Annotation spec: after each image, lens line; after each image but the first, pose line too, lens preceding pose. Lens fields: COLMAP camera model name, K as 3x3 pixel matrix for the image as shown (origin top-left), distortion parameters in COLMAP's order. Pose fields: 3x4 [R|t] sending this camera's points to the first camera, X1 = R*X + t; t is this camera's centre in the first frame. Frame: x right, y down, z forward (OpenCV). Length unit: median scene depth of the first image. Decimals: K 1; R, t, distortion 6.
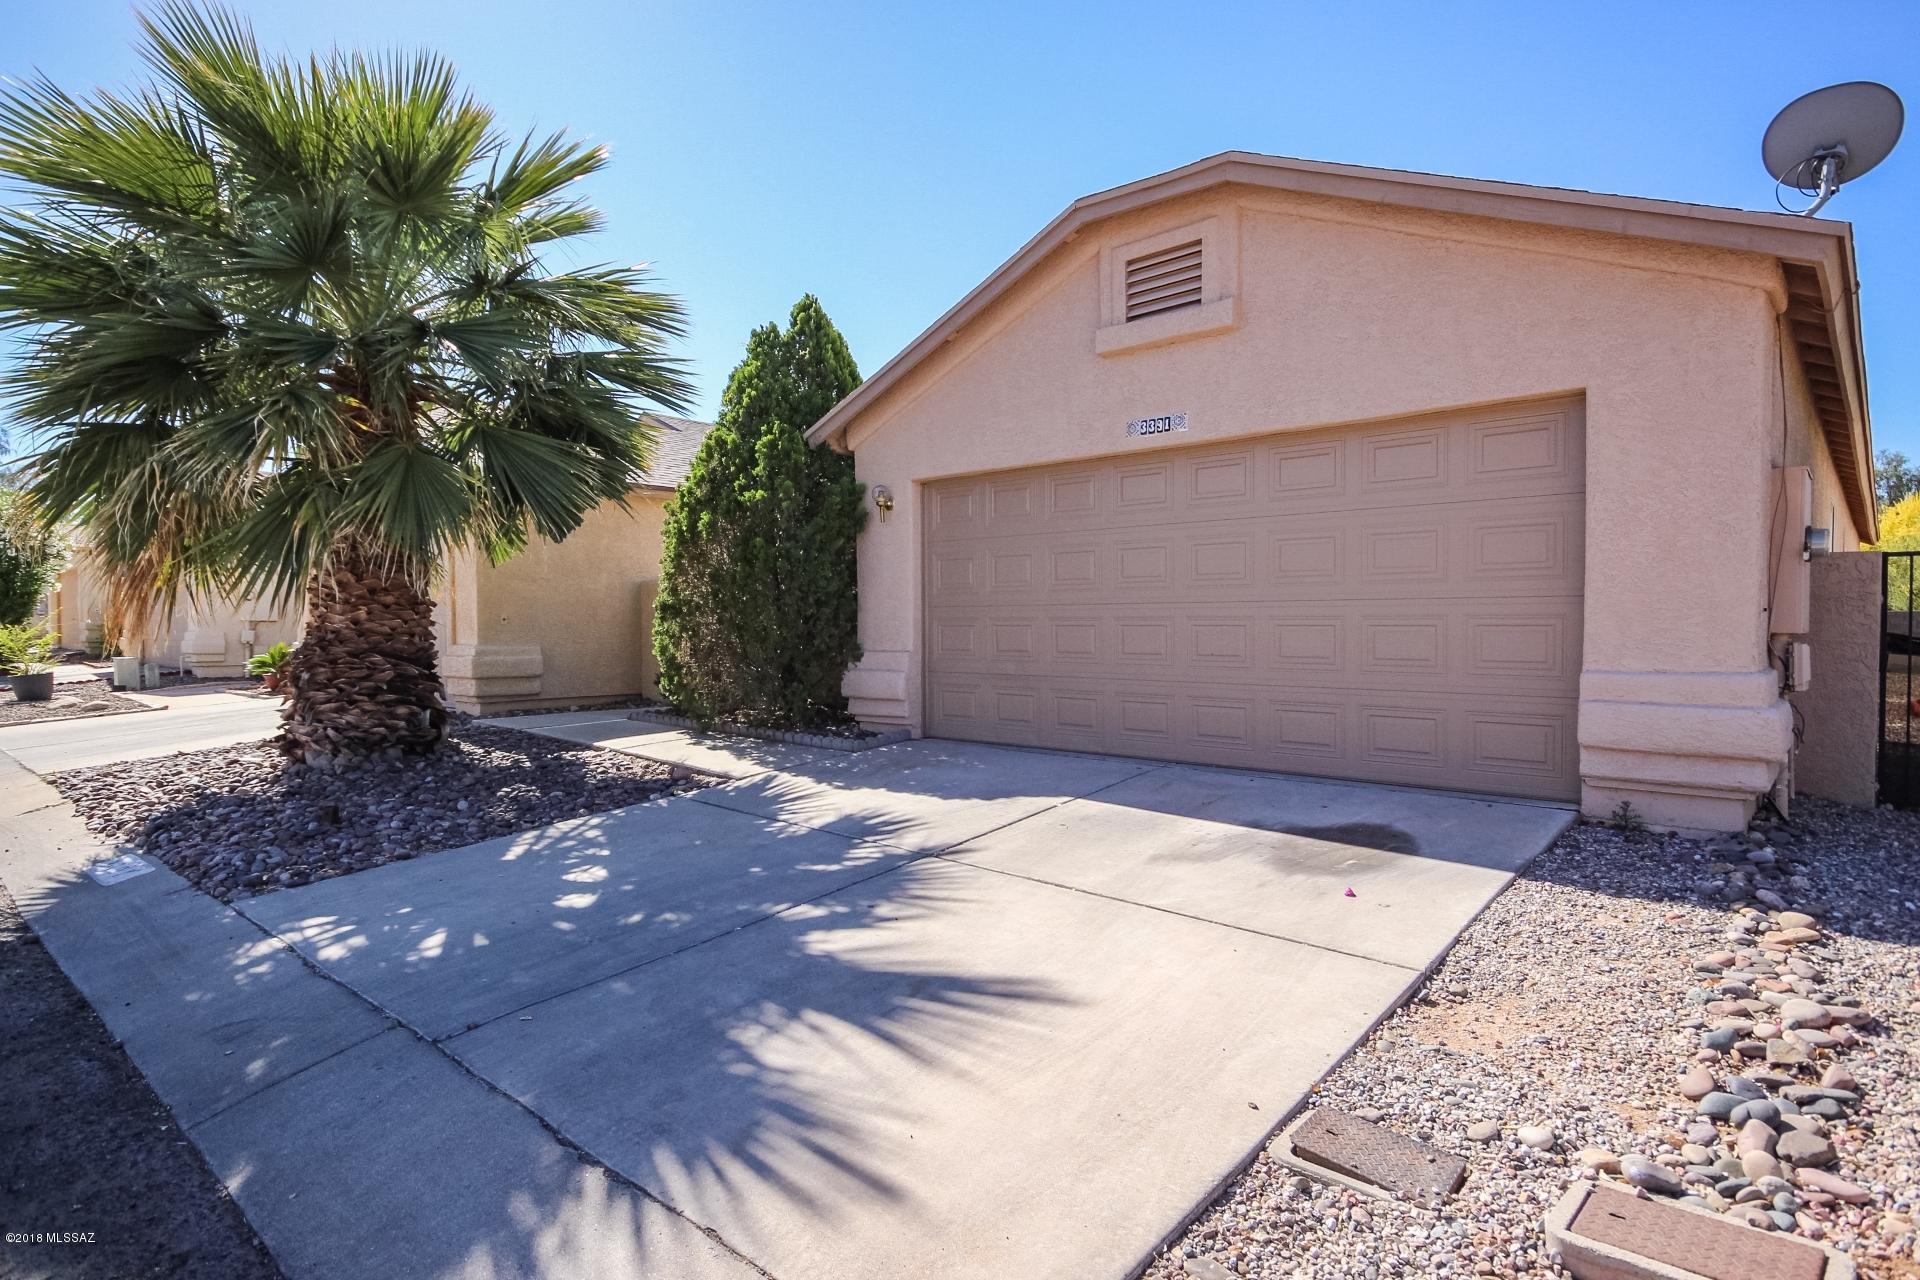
lens RADIAL K [[1018.1, 0, 960.0], [0, 1018.1, 640.0], [0, 0, 1]] dist [0.008568, 0.000118]
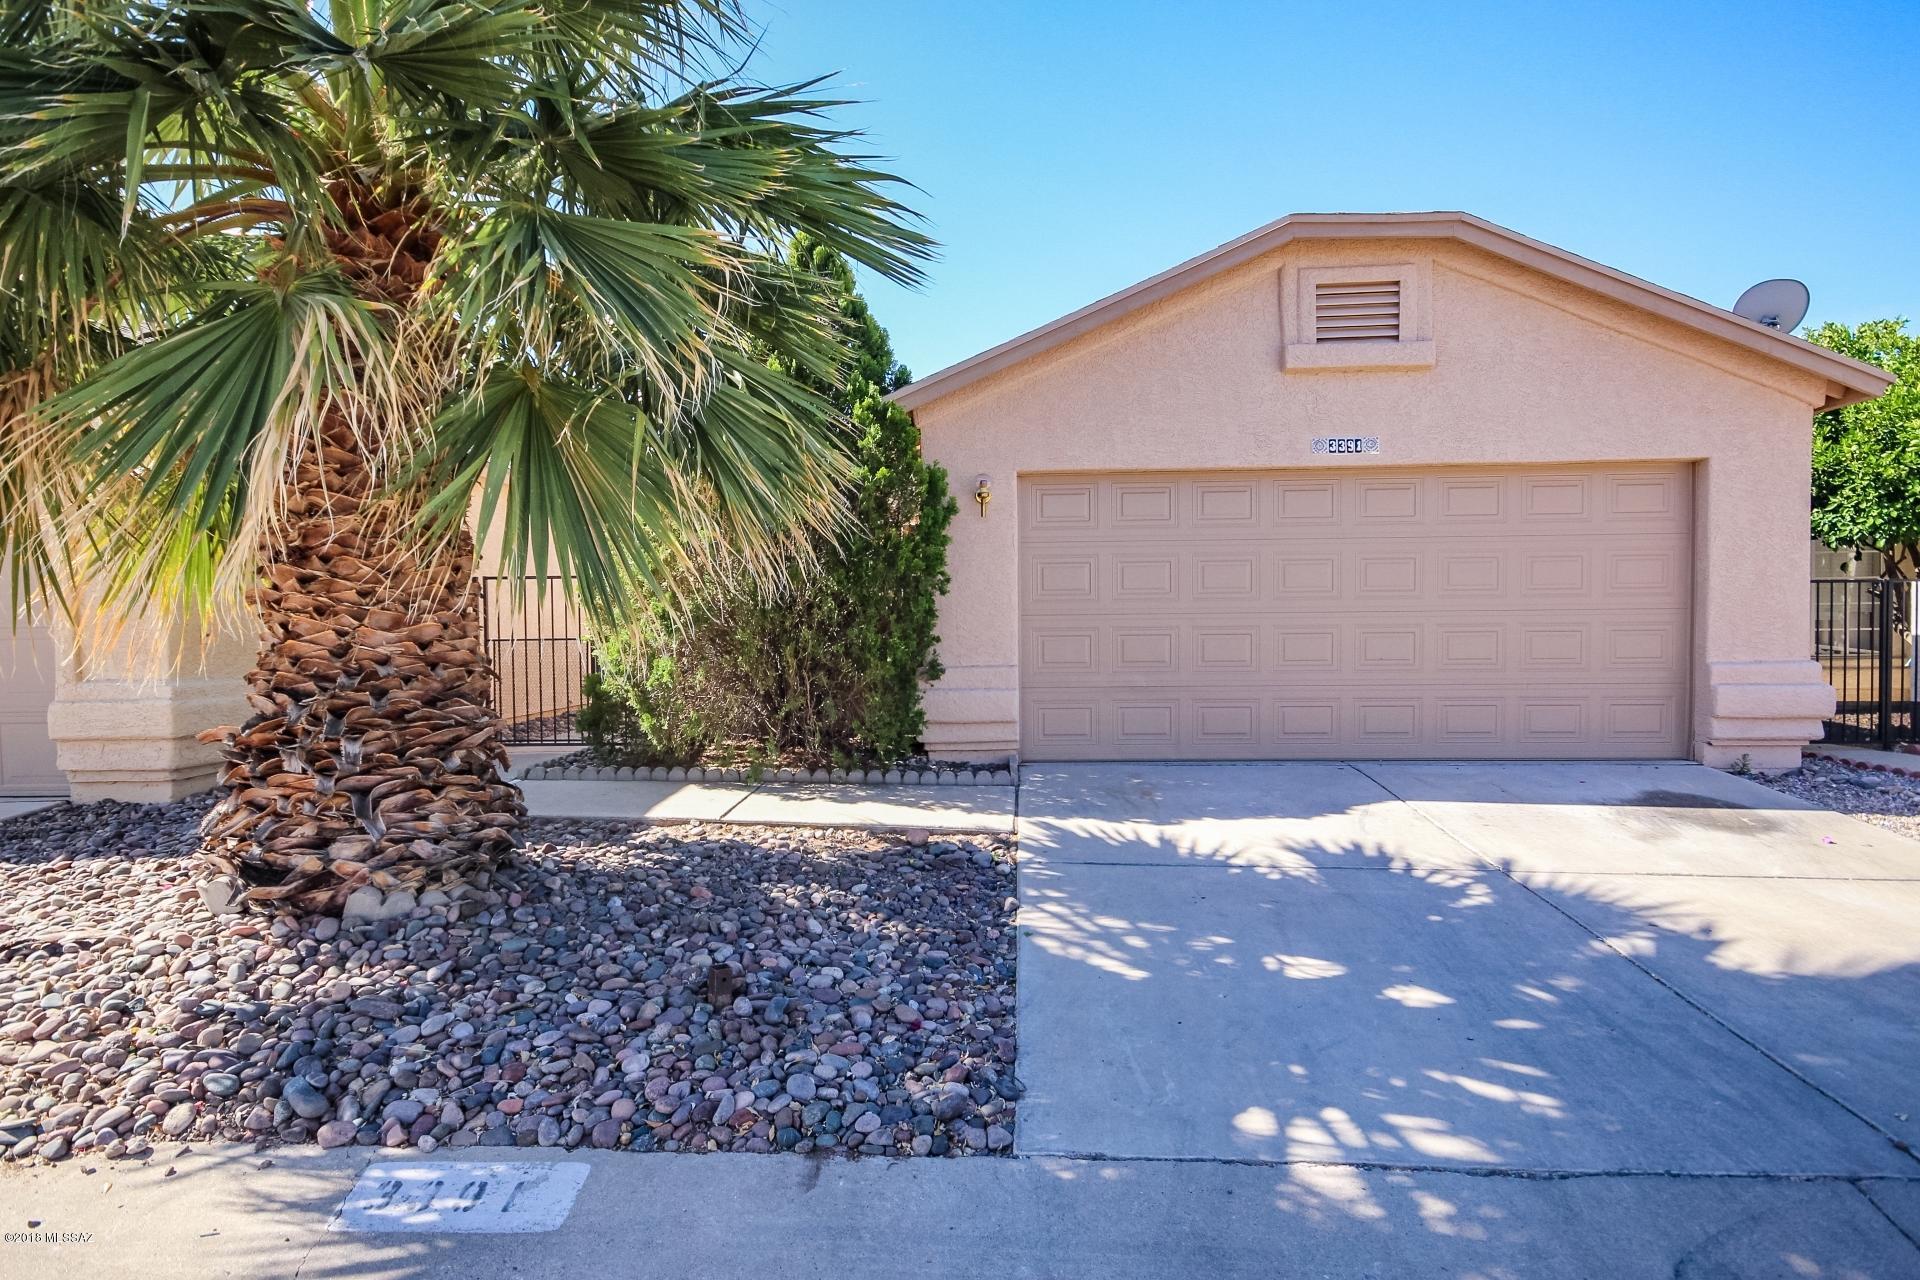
lens RADIAL K [[1018.1, 0, 960.0], [0, 1018.1, 640.0], [0, 0, 1]] dist [0.008568, 0.000118]
pose [[0.775084, -0.013292, 0.631719, -0.990579], [0.018716, 0.999823, -0.001927, -0.016583], [-0.631581, 0.013317, 0.775195, 0.540248]]
